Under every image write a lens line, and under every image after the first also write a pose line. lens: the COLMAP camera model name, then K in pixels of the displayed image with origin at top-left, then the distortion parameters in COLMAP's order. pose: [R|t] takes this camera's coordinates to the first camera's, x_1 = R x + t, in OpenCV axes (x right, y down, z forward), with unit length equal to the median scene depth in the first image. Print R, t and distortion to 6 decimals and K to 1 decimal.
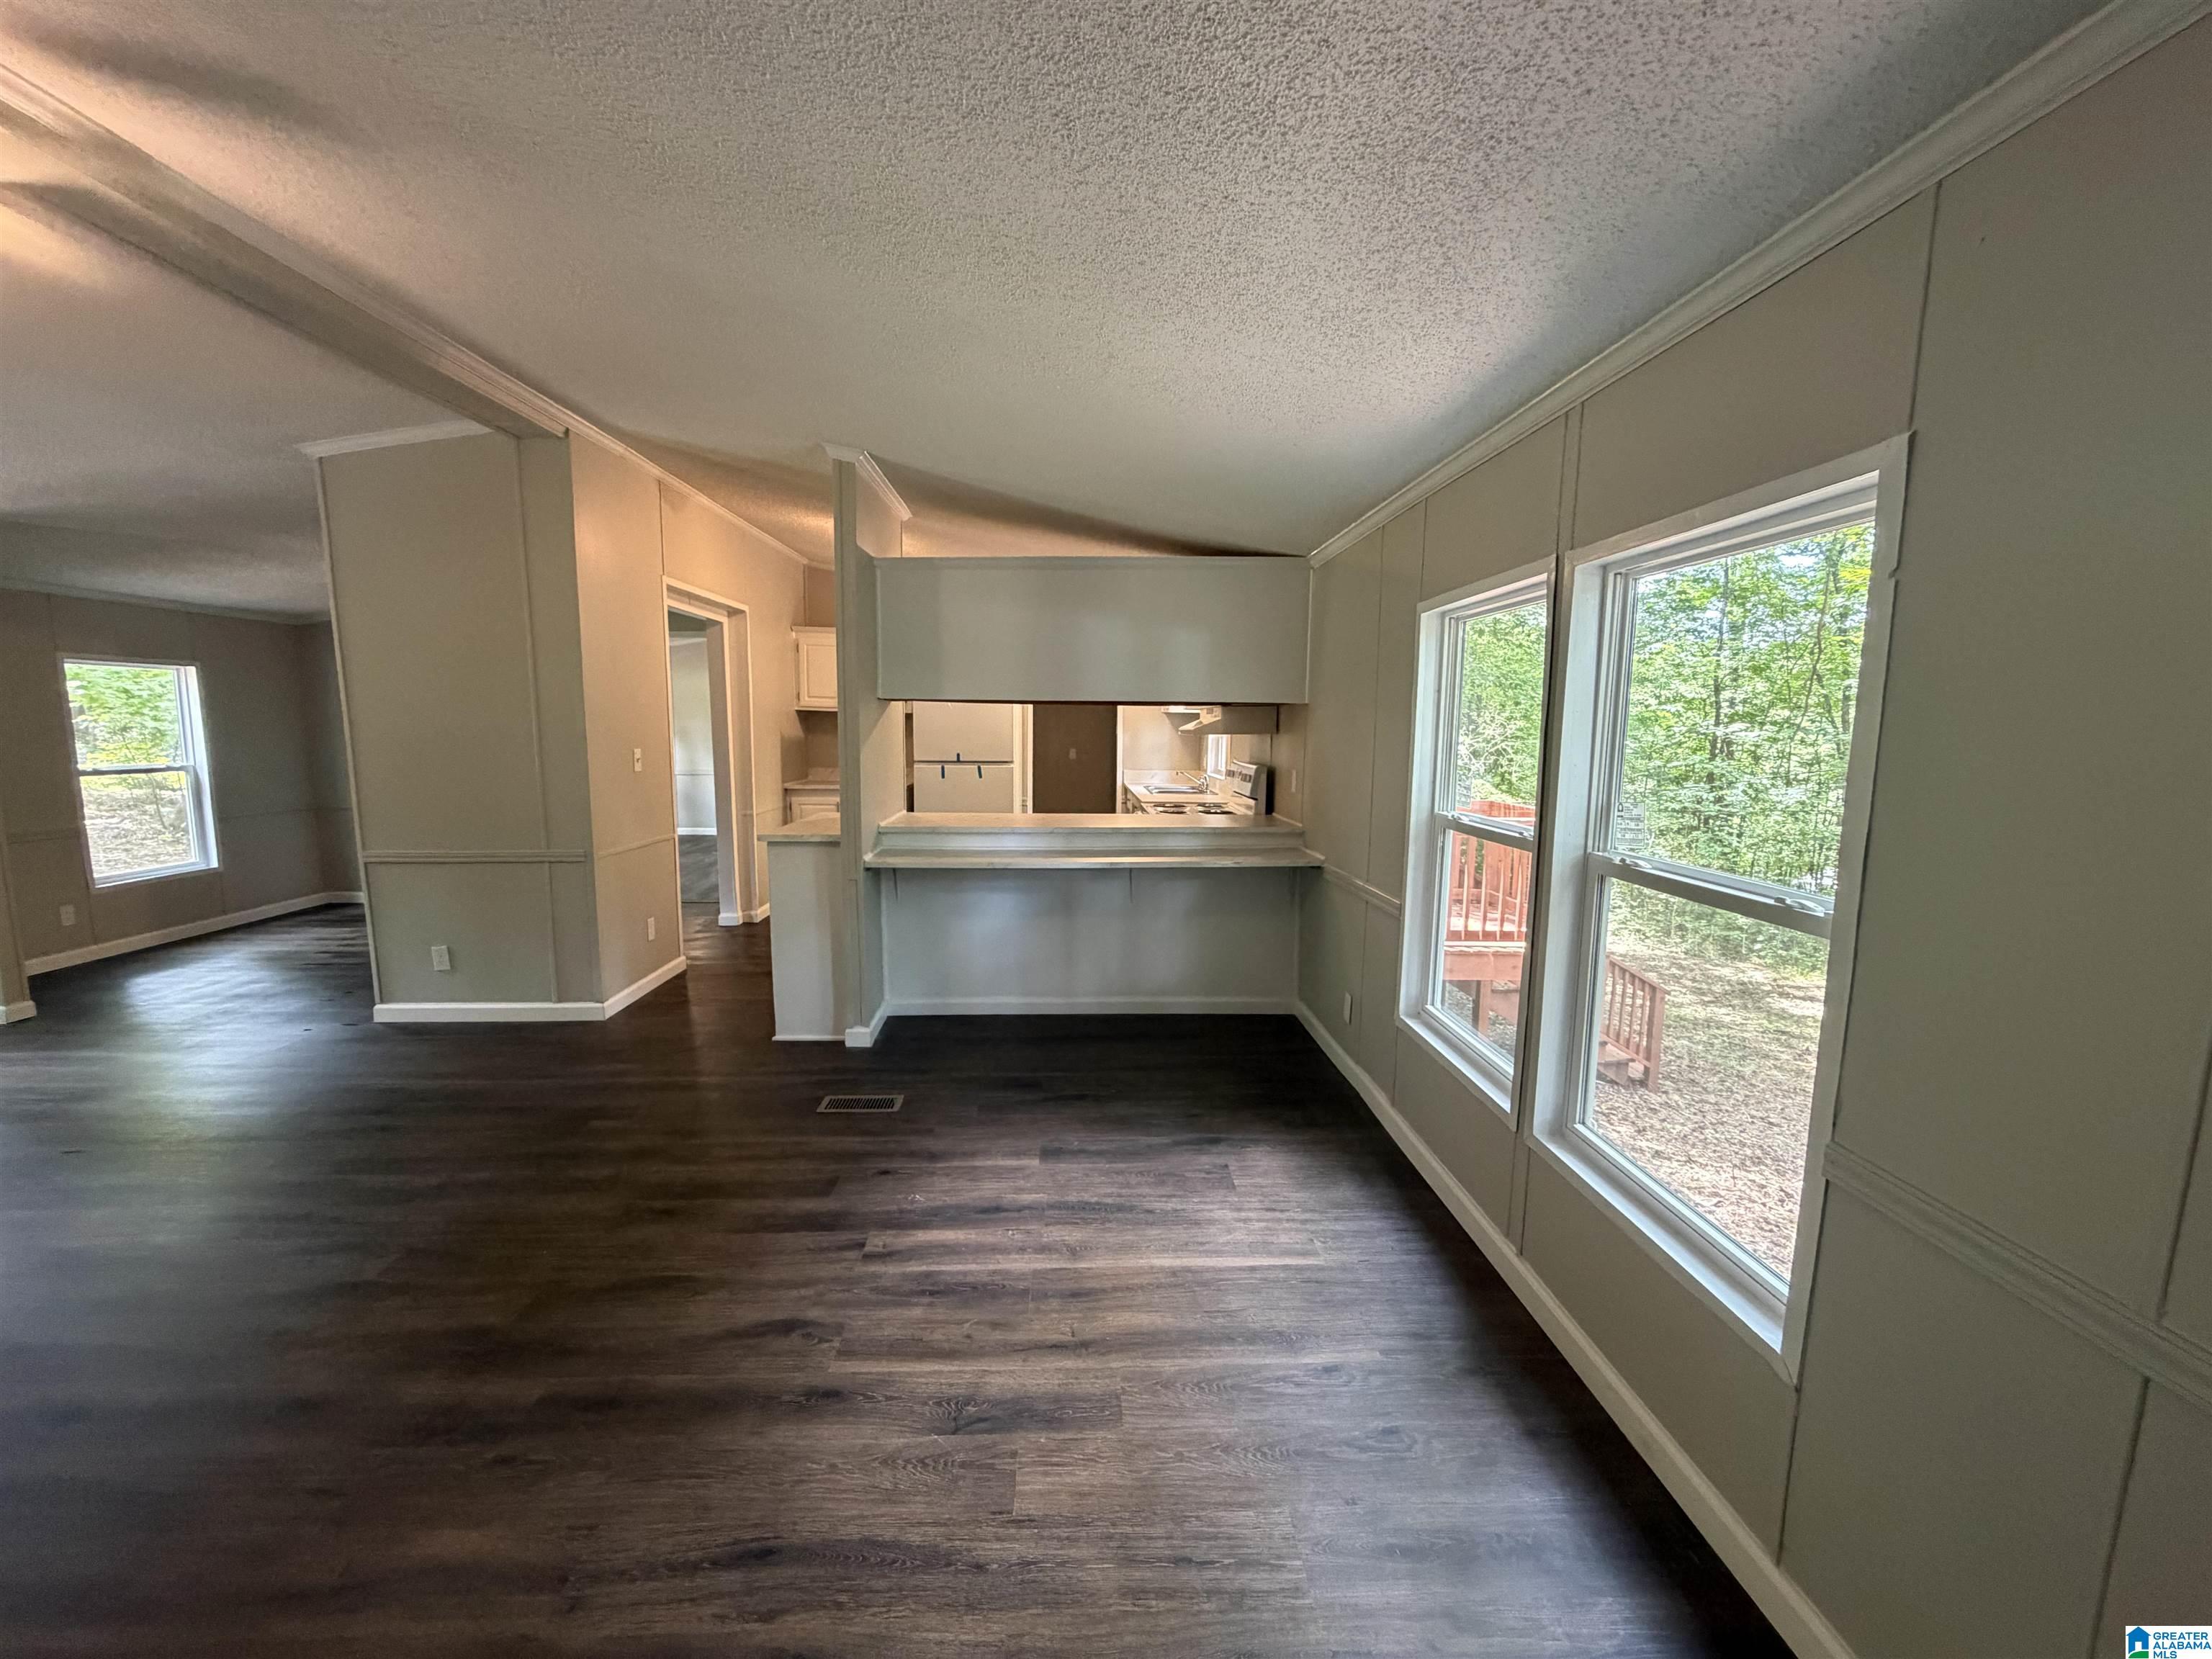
lens RADIAL K [[884.3, 0, 1097.7], [0, 884.3, 827.8], [0, 0, 1]] dist [-0.000226, -0.000016]
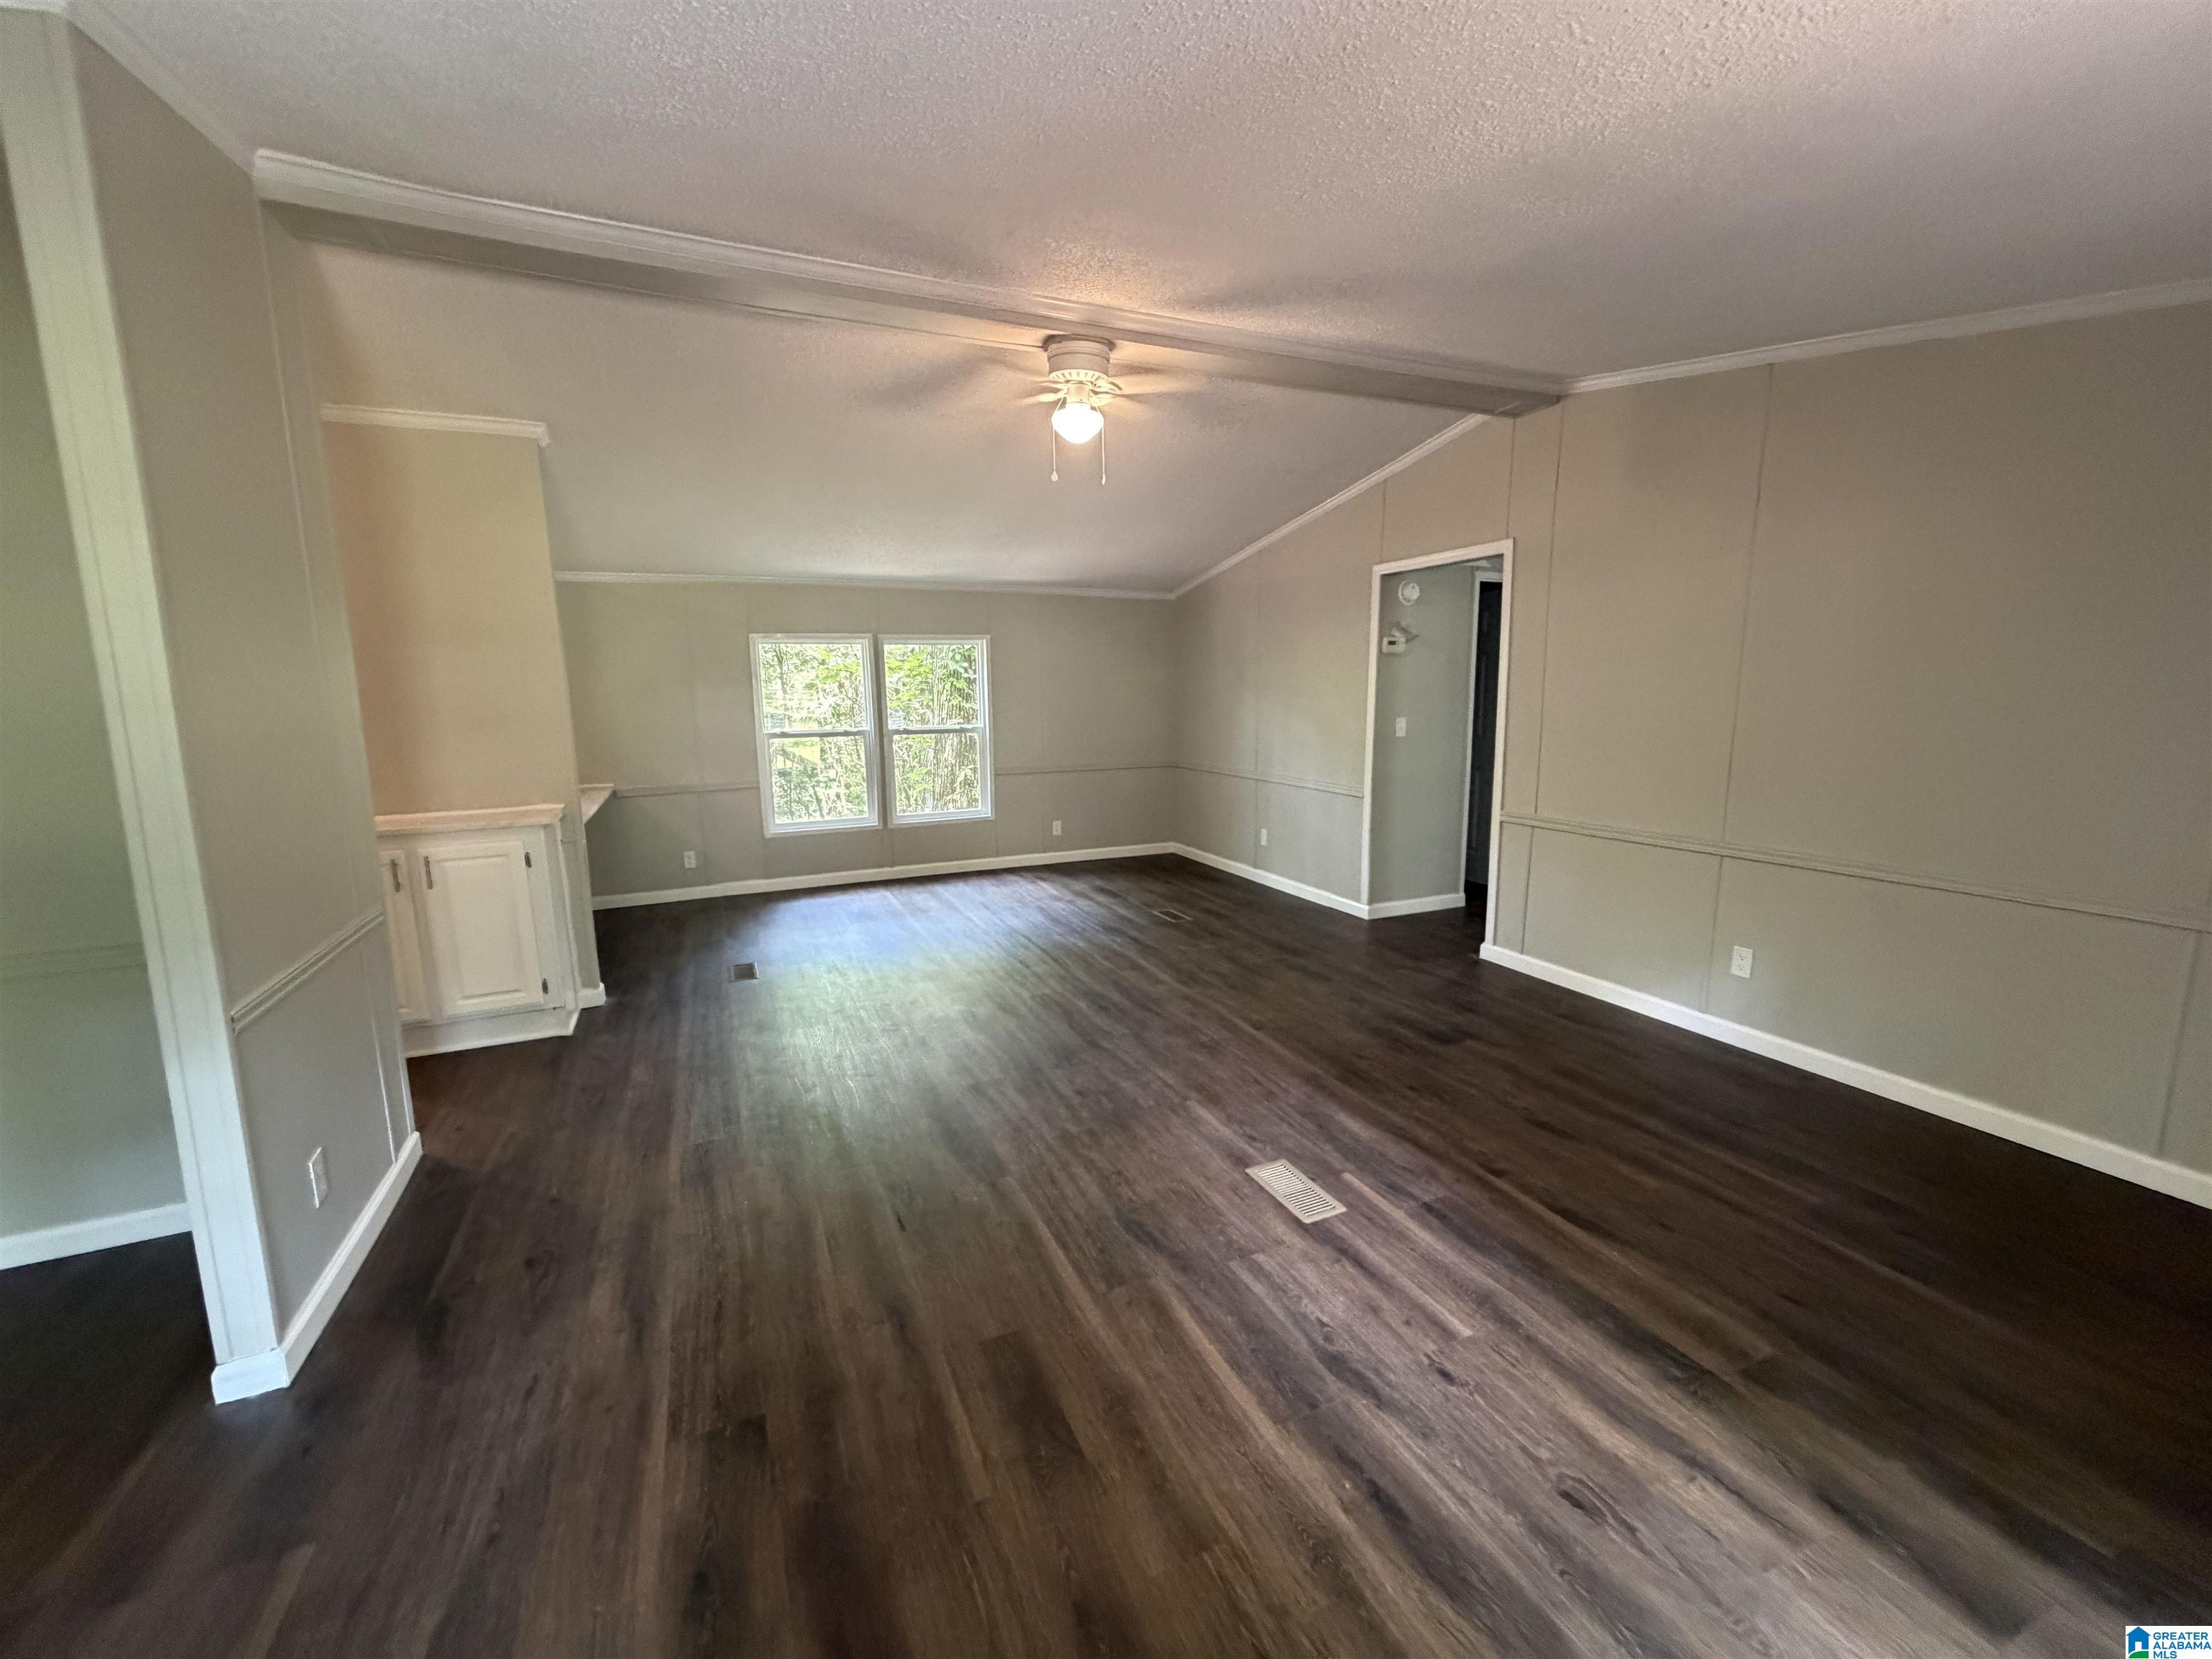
lens RADIAL K [[883.2, 0, 1098.5], [0, 883.2, 826.5], [0, 0, 1]] dist [0.002781, -0.000254]
pose [[-0.371582, -0.145532, 0.916923, -2.175124], [0.124499, 0.970906, 0.204553, -0.152630], [-0.920015, 0.190164, -0.342653, 1.177834]]
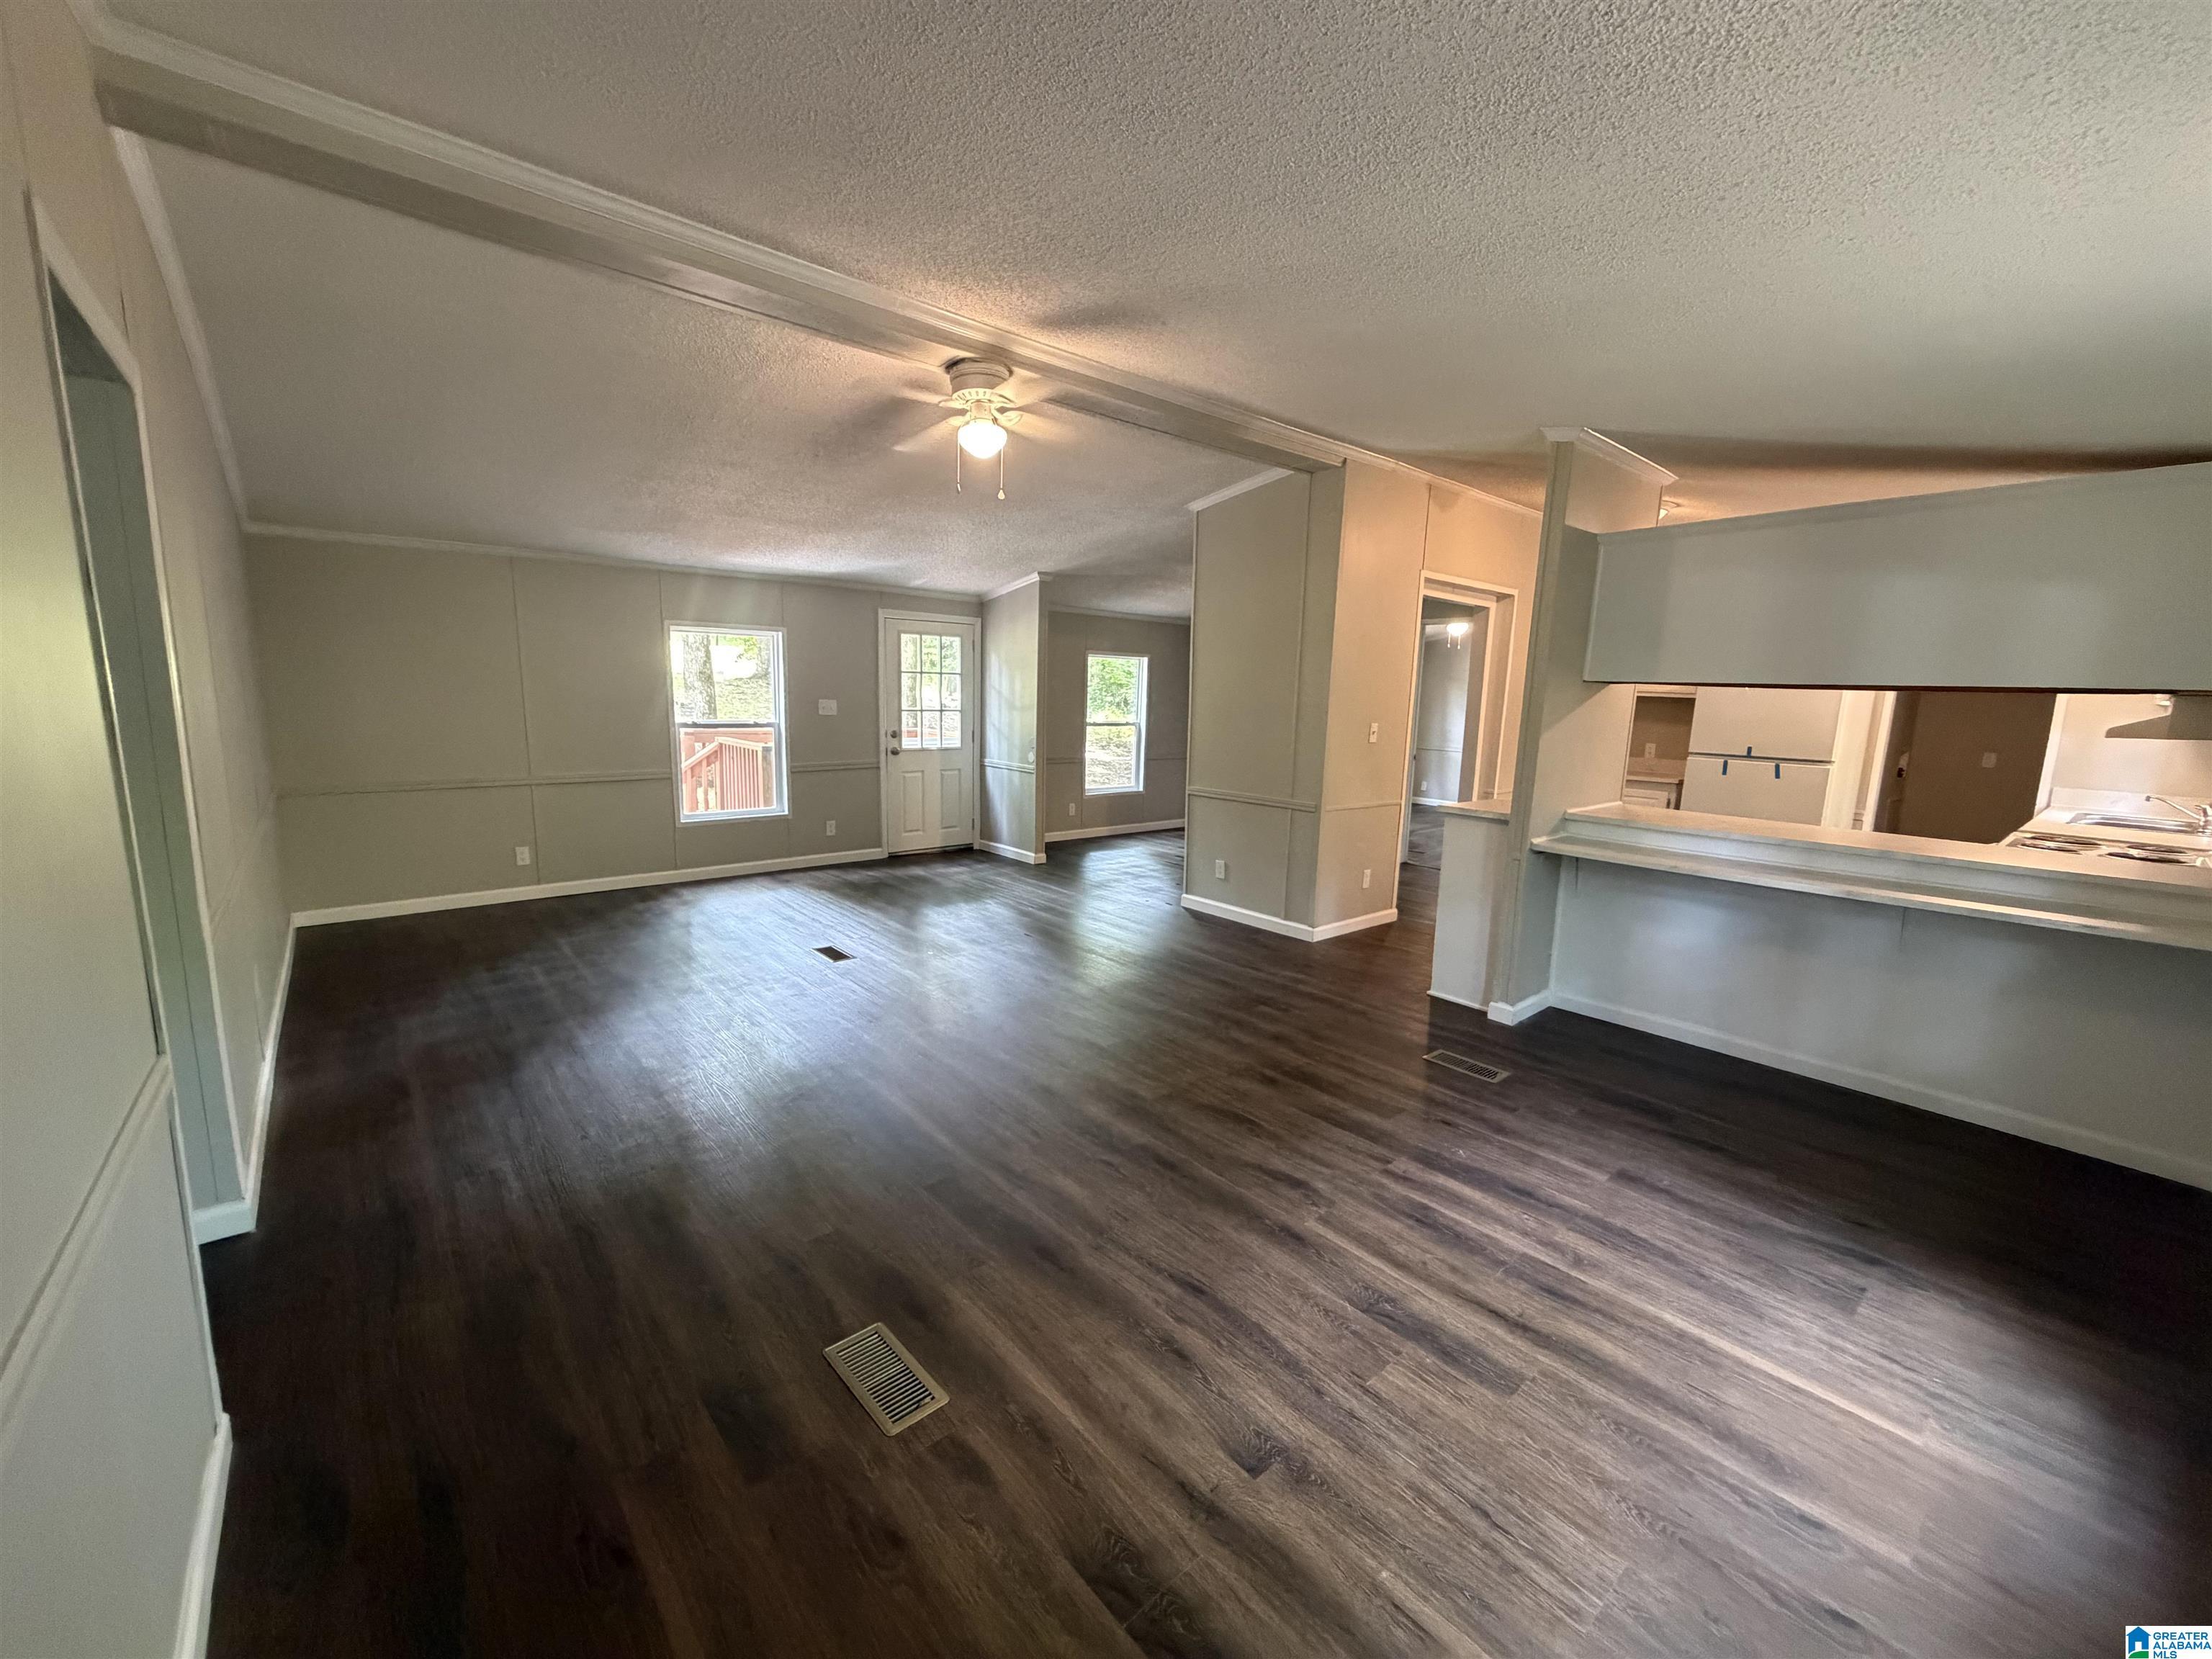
lens RADIAL K [[884.3, 0, 1097.7], [0, 884.3, 827.8], [0, 0, 1]] dist [-0.000226, -0.000016]
pose [[0.622716, 0.132977, -0.771065, 0.300390], [-0.117539, 0.990168, 0.075838, 0.003184], [0.773569, 0.043405, 0.632224, -0.025815]]
